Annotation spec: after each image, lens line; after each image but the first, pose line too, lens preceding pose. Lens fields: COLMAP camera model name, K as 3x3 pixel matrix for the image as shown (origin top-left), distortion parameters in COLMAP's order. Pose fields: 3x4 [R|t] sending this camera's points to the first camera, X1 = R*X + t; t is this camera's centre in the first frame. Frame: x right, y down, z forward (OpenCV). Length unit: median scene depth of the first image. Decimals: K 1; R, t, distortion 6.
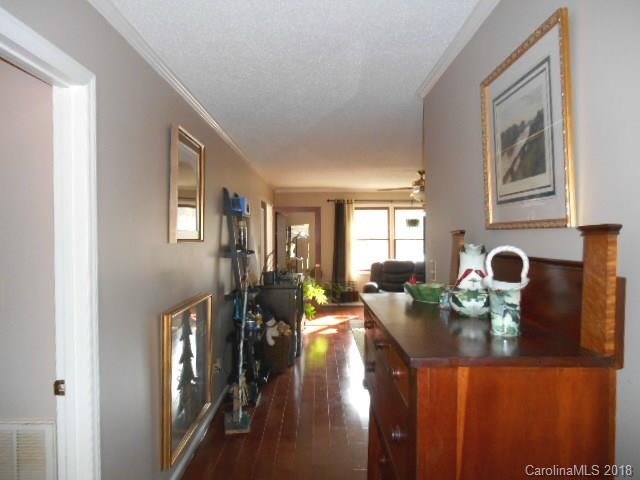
lens RADIAL K [[512.0, 0, 320.0], [0, 512.0, 240.0], [0, 0, 1]] dist [-0.002765, -0.001120]
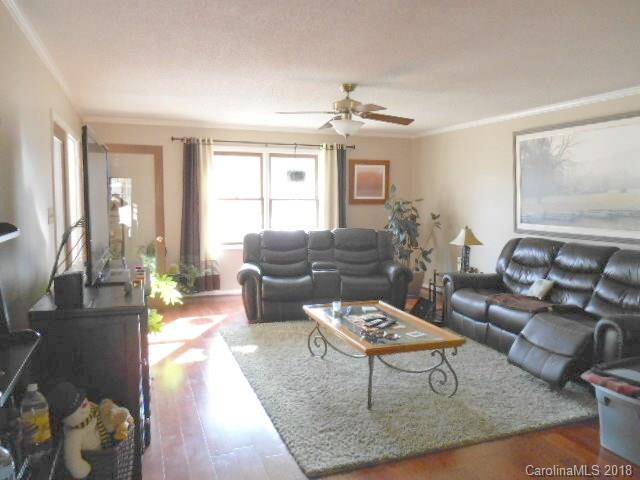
lens RADIAL K [[512.0, 0, 320.0], [0, 512.0, 240.0], [0, 0, 1]] dist [-0.002765, -0.001120]
pose [[0.942493, -0.018364, 0.333722, -0.028345], [-0.006528, 0.997287, 0.073315, 0.002501], [-0.334164, -0.071278, 0.939816, 0.329888]]
